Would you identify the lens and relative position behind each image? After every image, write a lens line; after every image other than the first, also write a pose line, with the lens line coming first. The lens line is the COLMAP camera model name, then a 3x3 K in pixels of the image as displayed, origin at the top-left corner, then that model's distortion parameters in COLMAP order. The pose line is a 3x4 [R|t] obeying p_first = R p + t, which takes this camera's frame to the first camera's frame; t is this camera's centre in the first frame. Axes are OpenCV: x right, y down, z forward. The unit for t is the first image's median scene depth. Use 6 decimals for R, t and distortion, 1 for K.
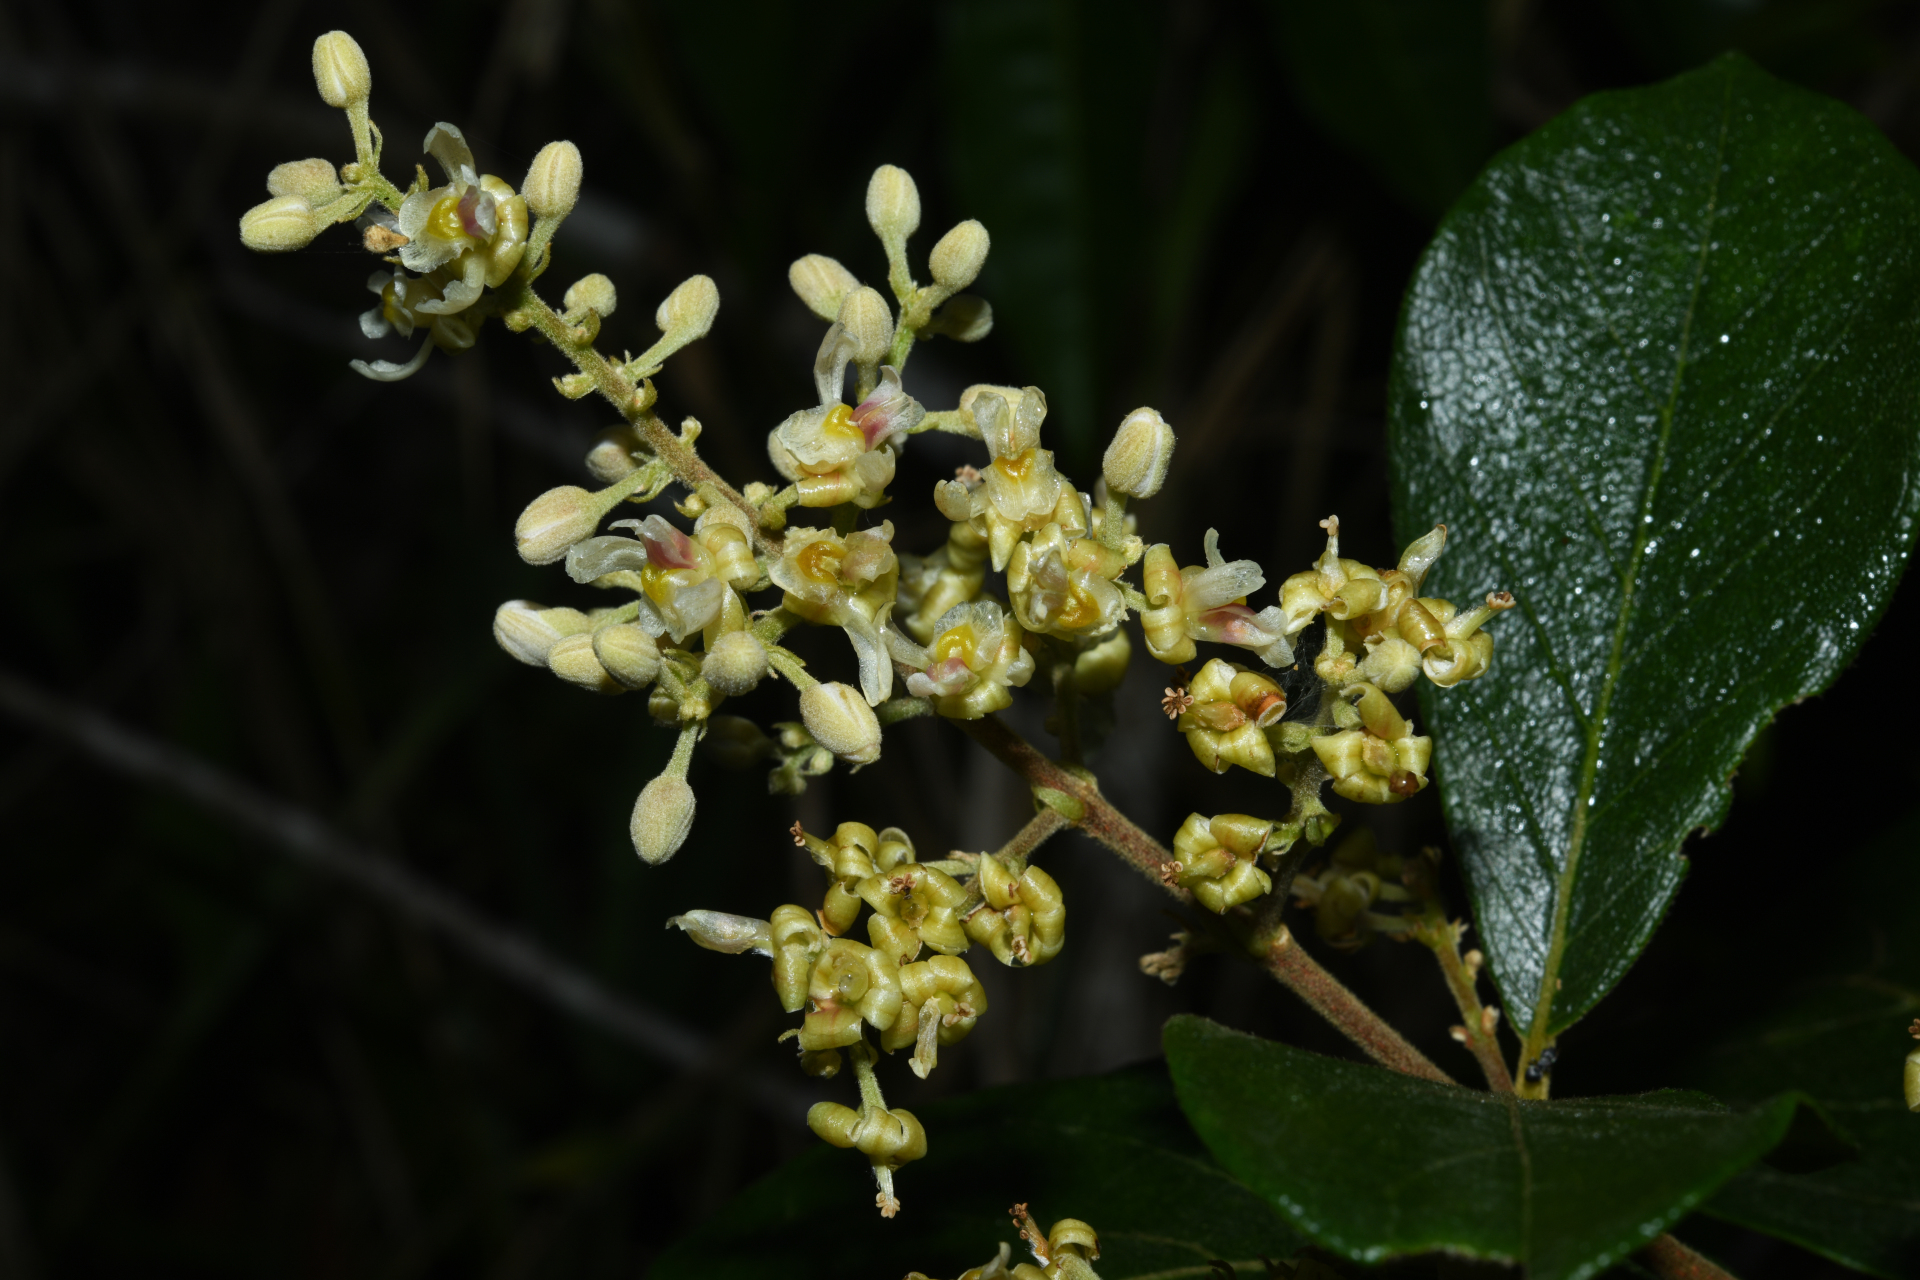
lens RADIAL K [[4095.4, 0, 1042.3], [0, 4095.4, 684.6], [0, 0, 1]] dist [0.003414, 0.020735]
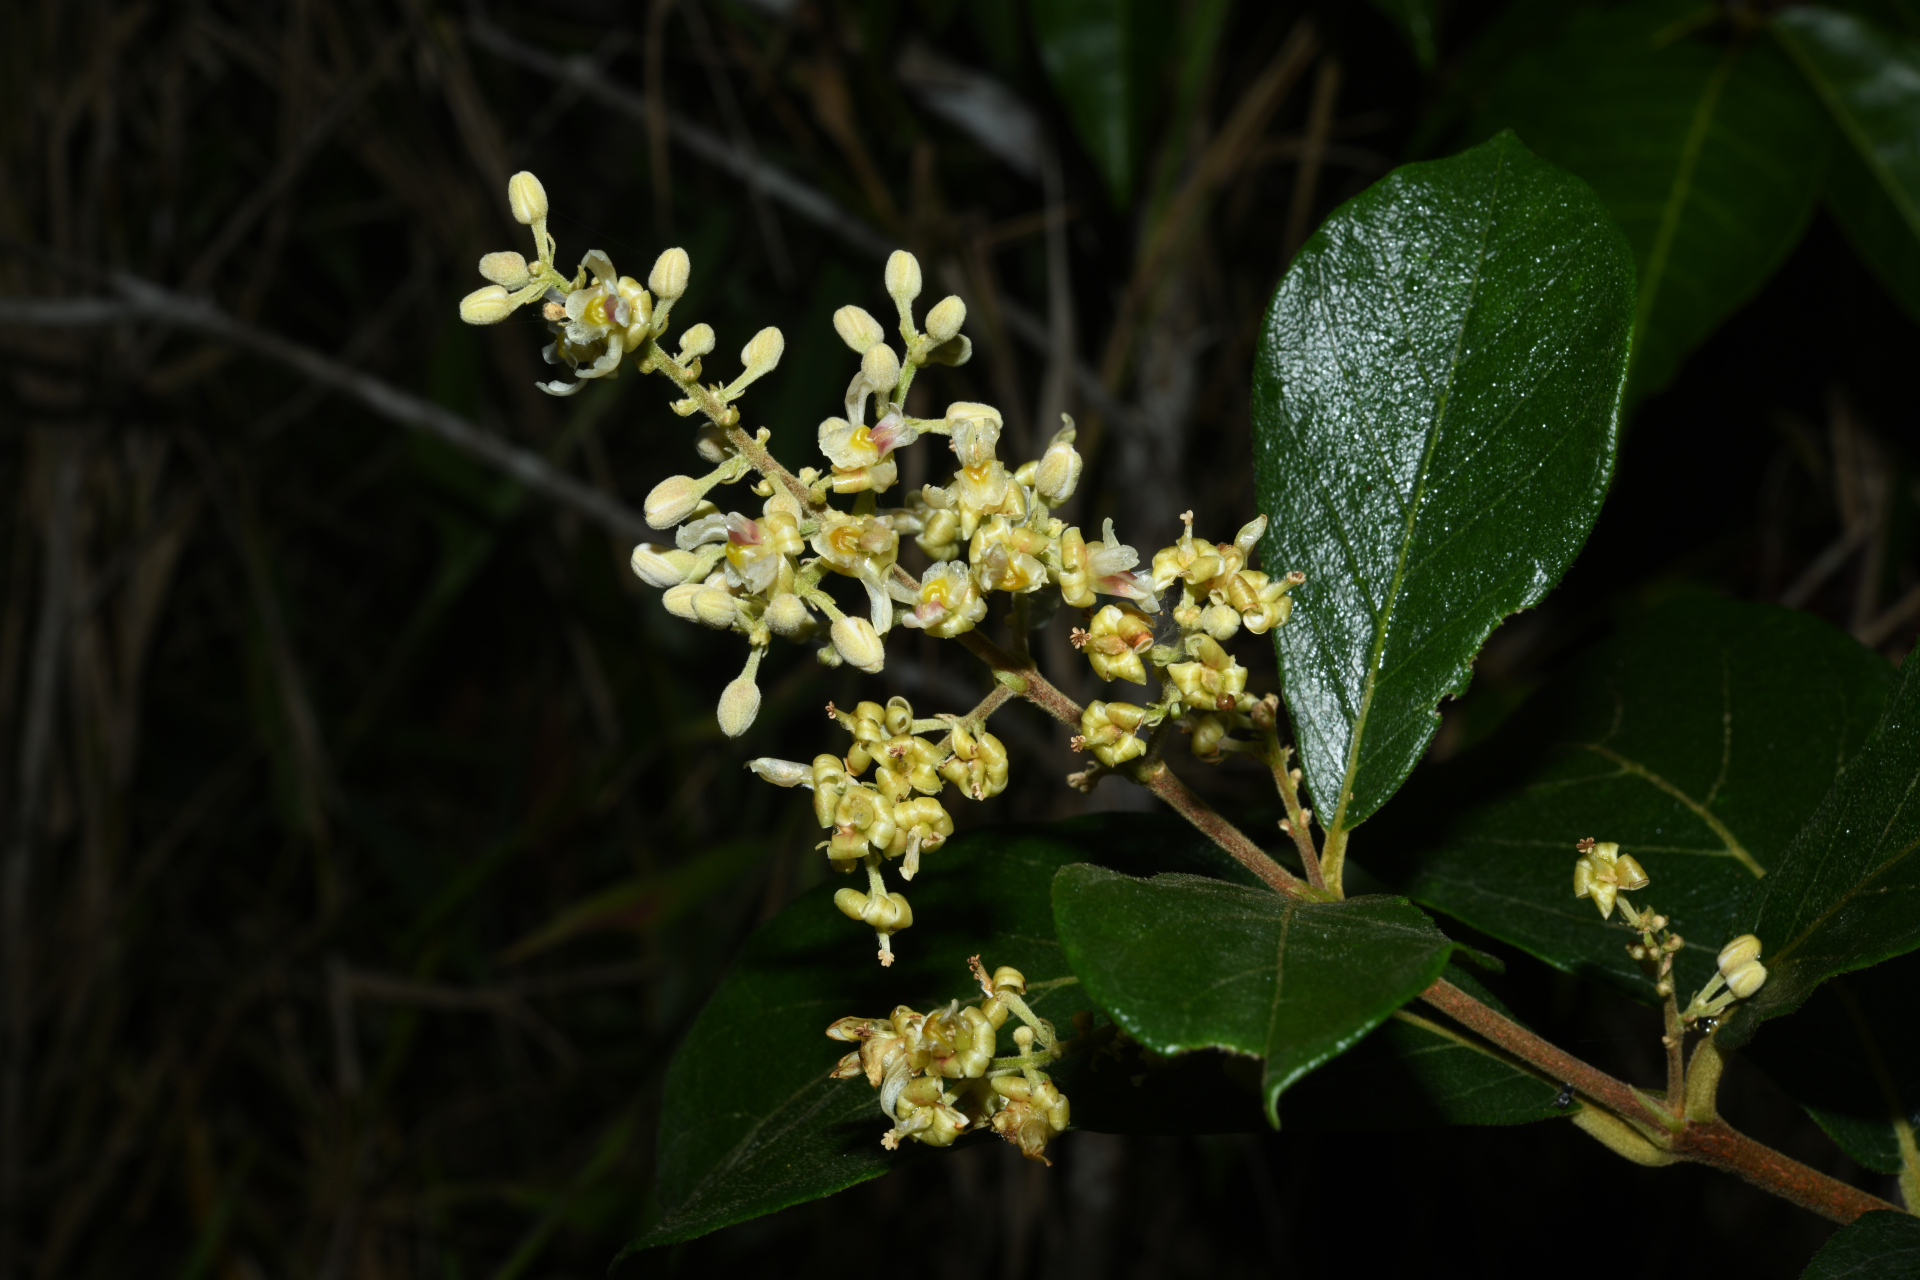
lens RADIAL K [[3179.9, 0, 1012.4], [0, 3179.9, 634.4], [0, 0, 1]] dist [0.026672, 0.142974]
pose [[0.999270, 0.019736, -0.032718, 0.044410], [-0.016218, 0.994392, 0.104503, -0.113932], [0.034597, -0.103896, 0.993986, -0.155181]]
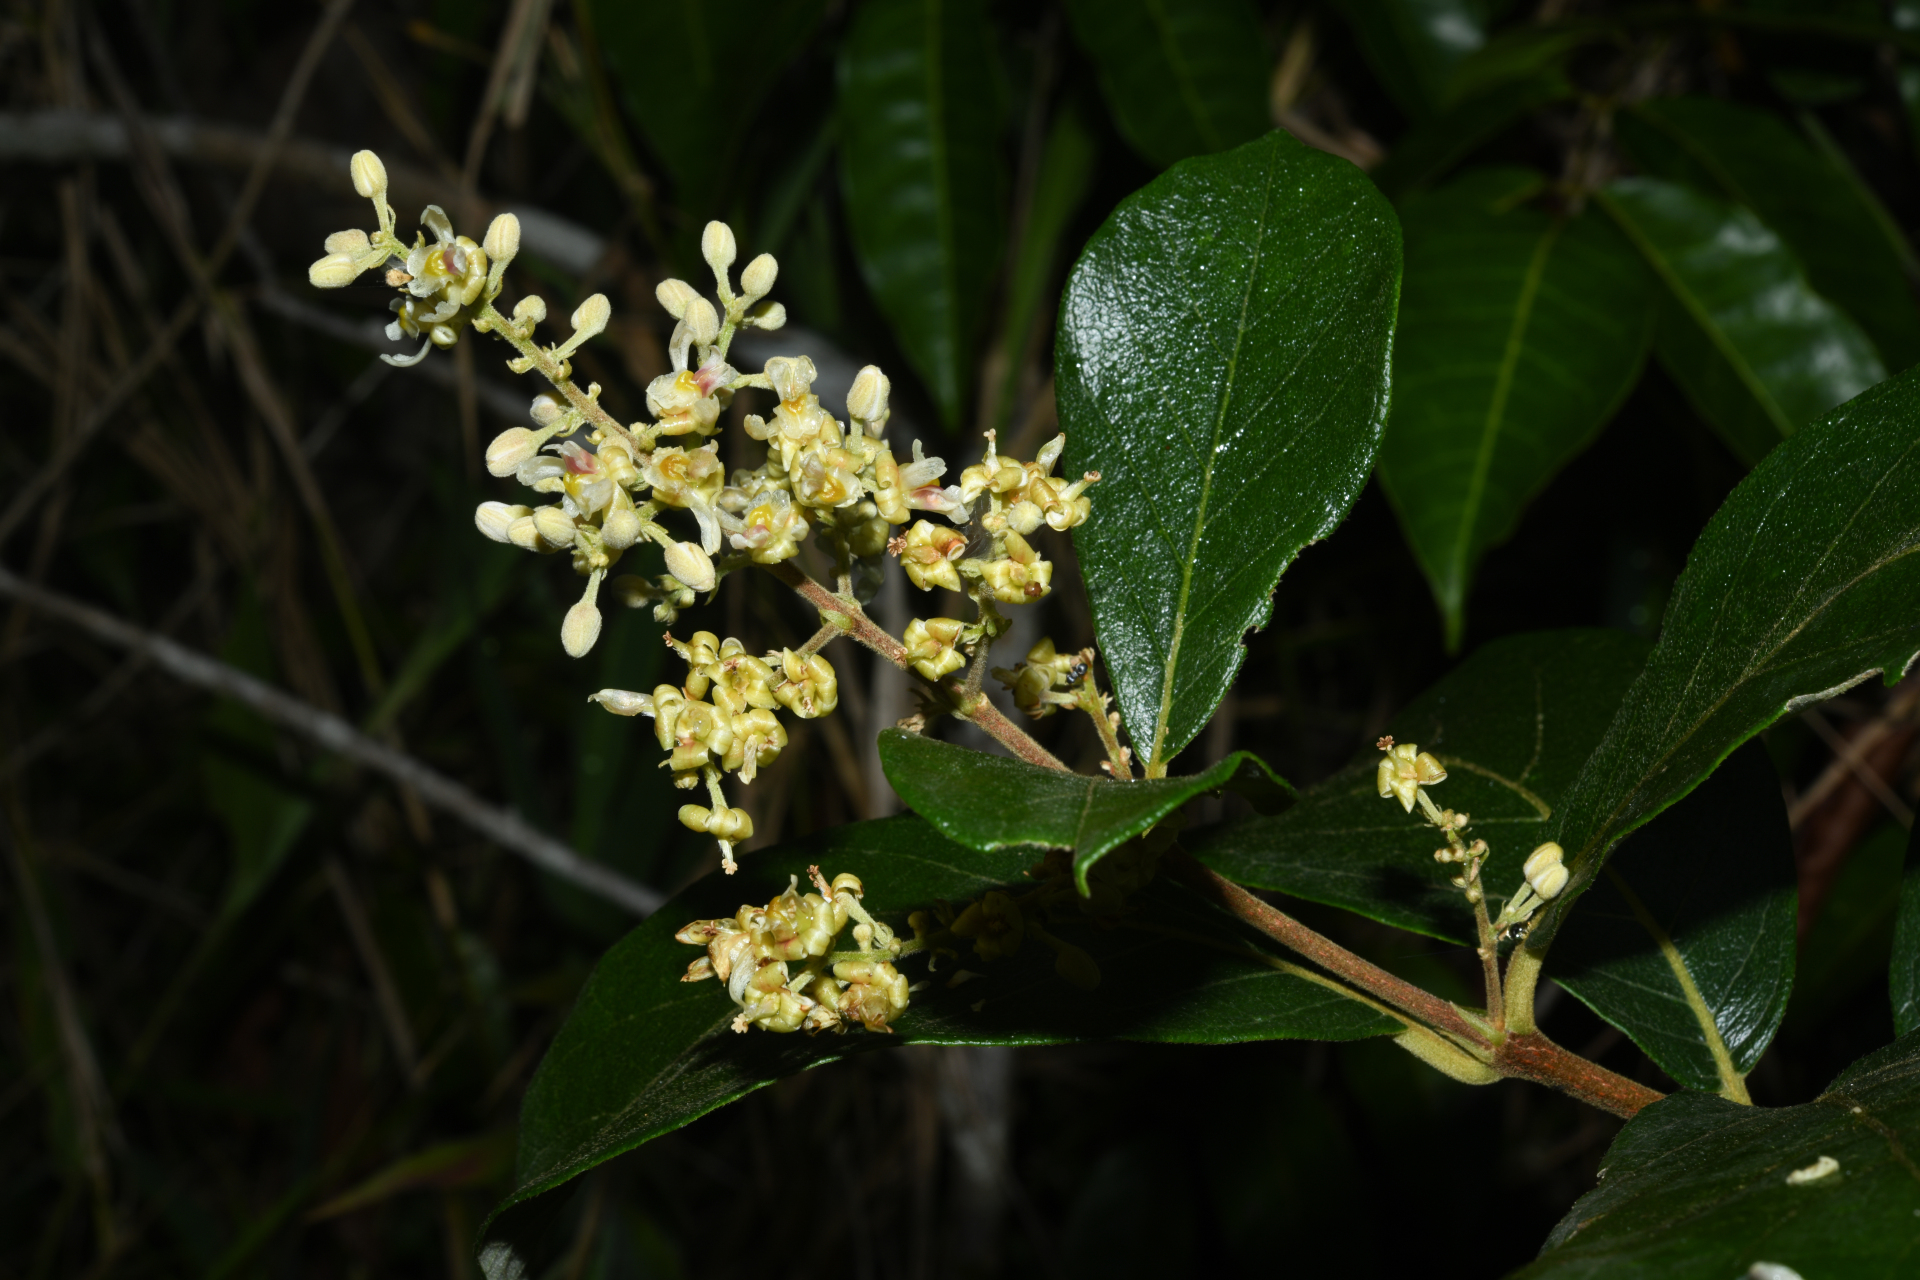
lens RADIAL K [[3457.6, 0, 965.2], [0, 3457.6, 563.1], [0, 0, 1]] dist [0.018481, -0.008298]
pose [[0.999442, -0.033074, -0.004723, 0.063706], [0.032946, 0.999146, -0.024953, 0.044054], [0.005544, 0.024784, 0.999677, -0.351068]]
